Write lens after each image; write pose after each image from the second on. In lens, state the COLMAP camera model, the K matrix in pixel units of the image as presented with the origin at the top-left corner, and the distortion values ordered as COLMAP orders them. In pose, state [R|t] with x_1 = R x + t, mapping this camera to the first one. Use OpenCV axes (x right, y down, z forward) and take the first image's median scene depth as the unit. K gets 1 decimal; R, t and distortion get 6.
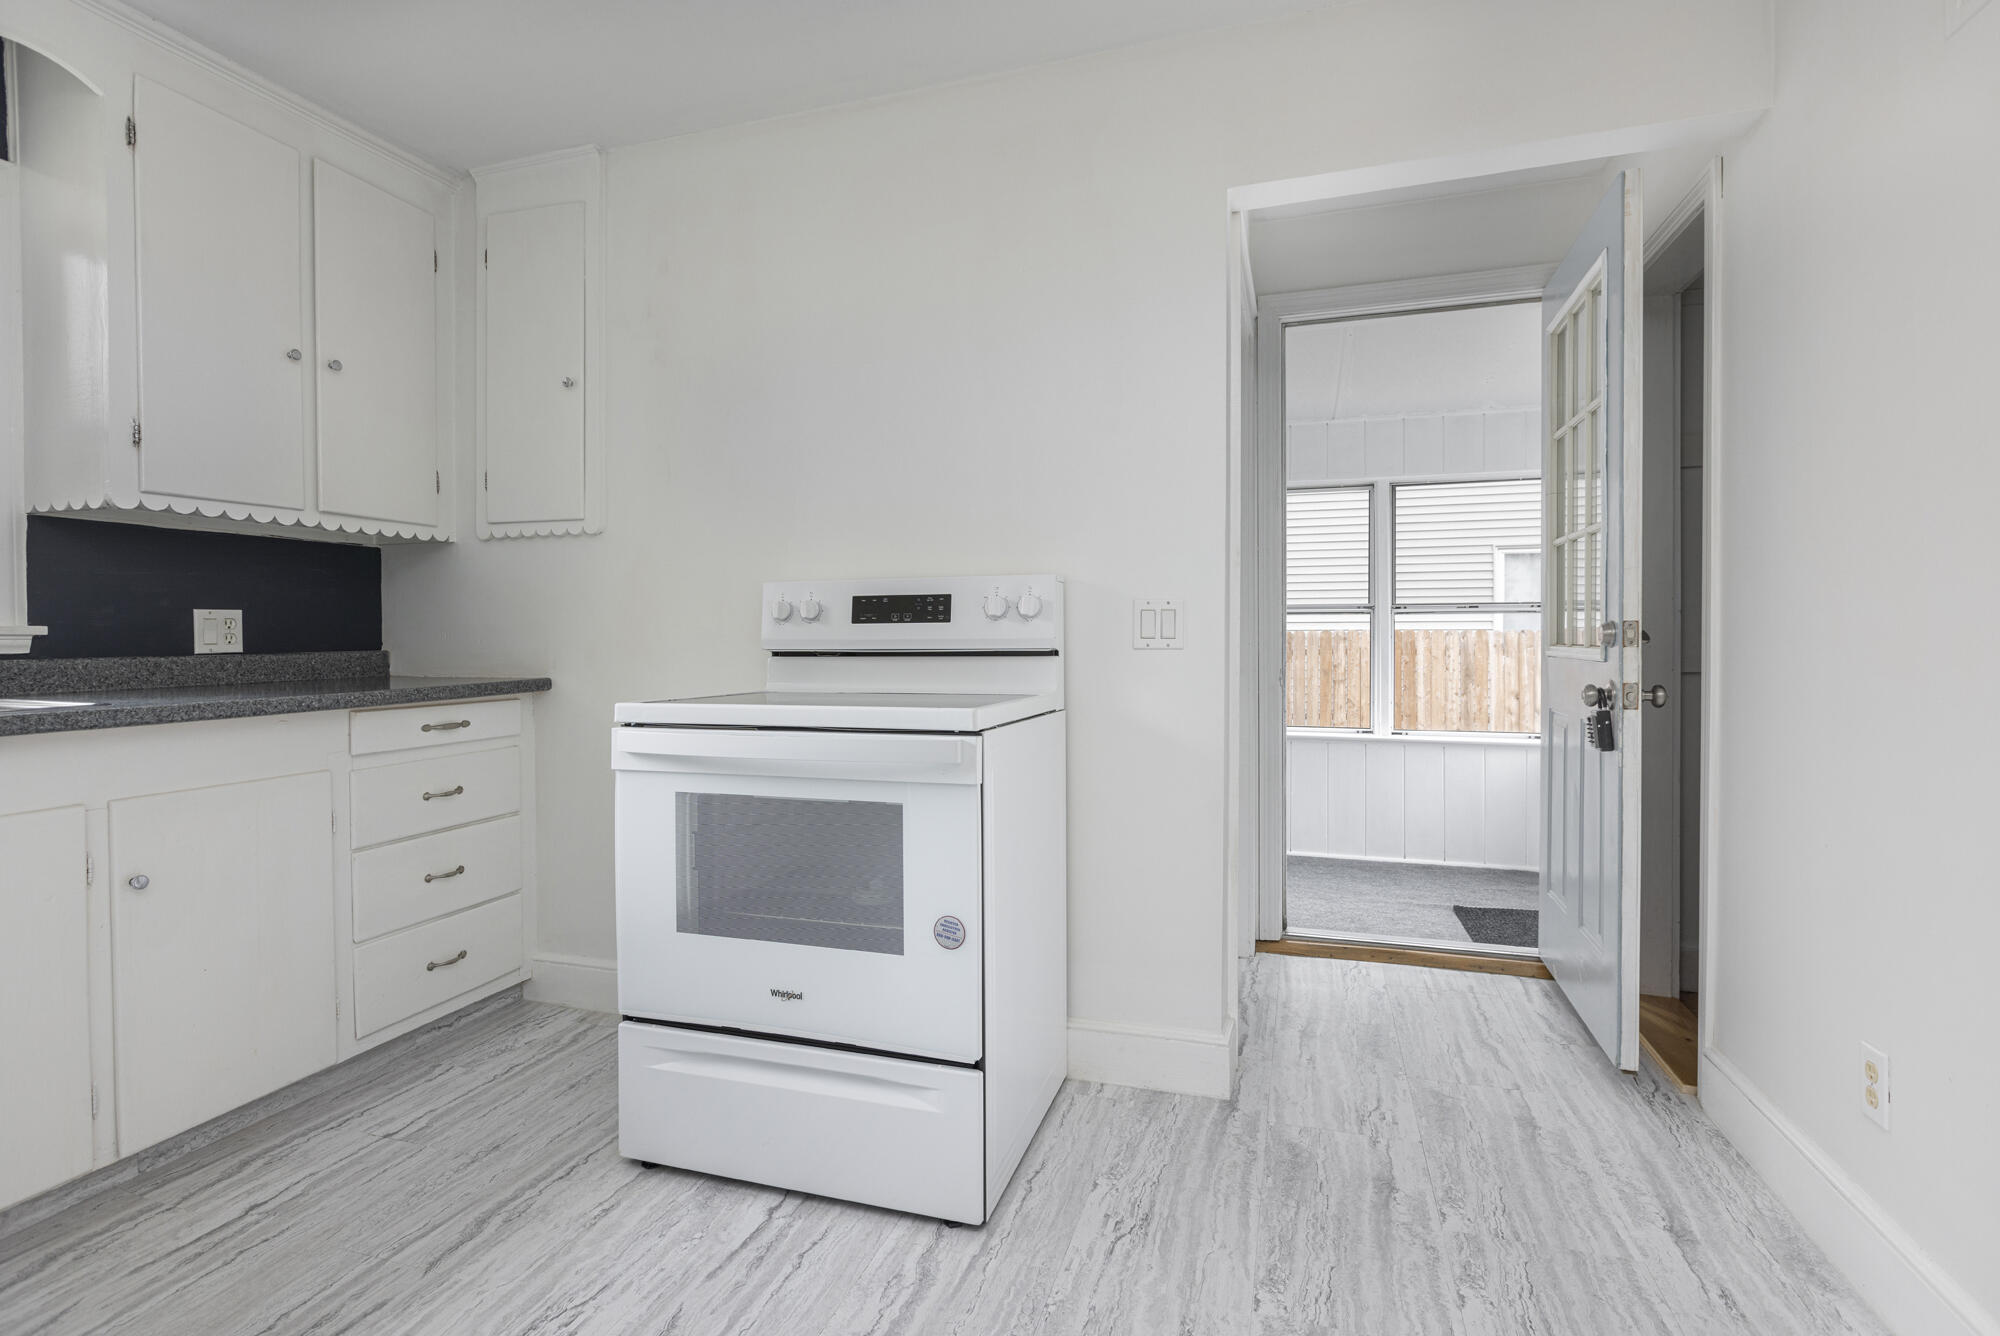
lens RADIAL K [[964.2, 0, 1004.7], [0, 964.2, 652.1], [0, 0, 1]] dist [-0.000037, -0.001673]
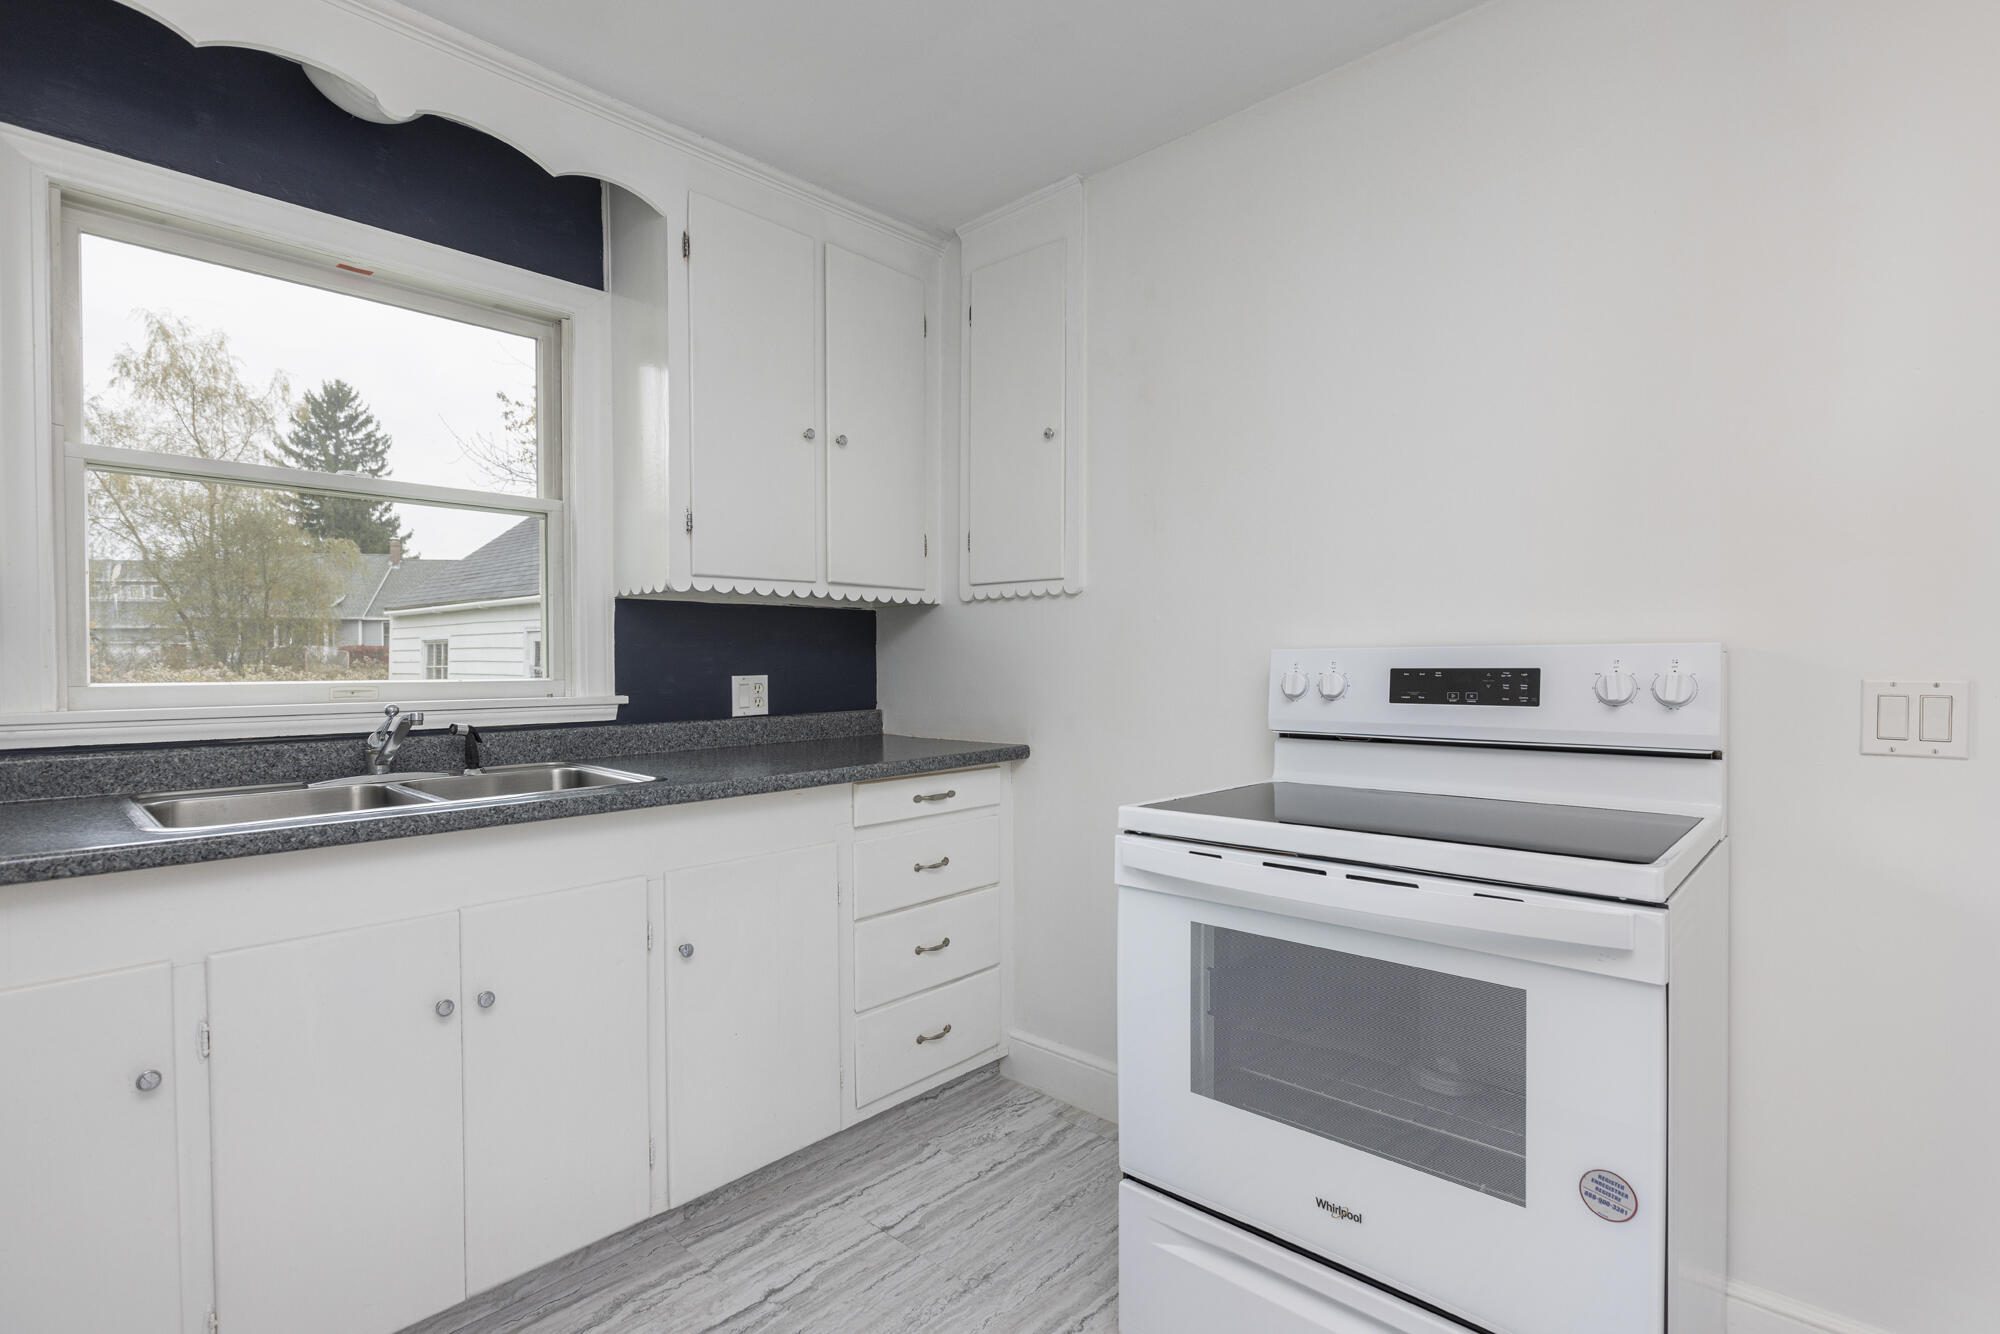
lens RADIAL K [[964.2, 0, 999.4], [0, 964.2, 672.5], [0, 0, 1]] dist [-0.000037, -0.001673]
pose [[0.906095, 0.002733, -0.423065, -0.121225], [-0.004419, 0.999986, -0.003005, -0.054037], [0.423051, 0.004592, 0.906094, 0.159743]]
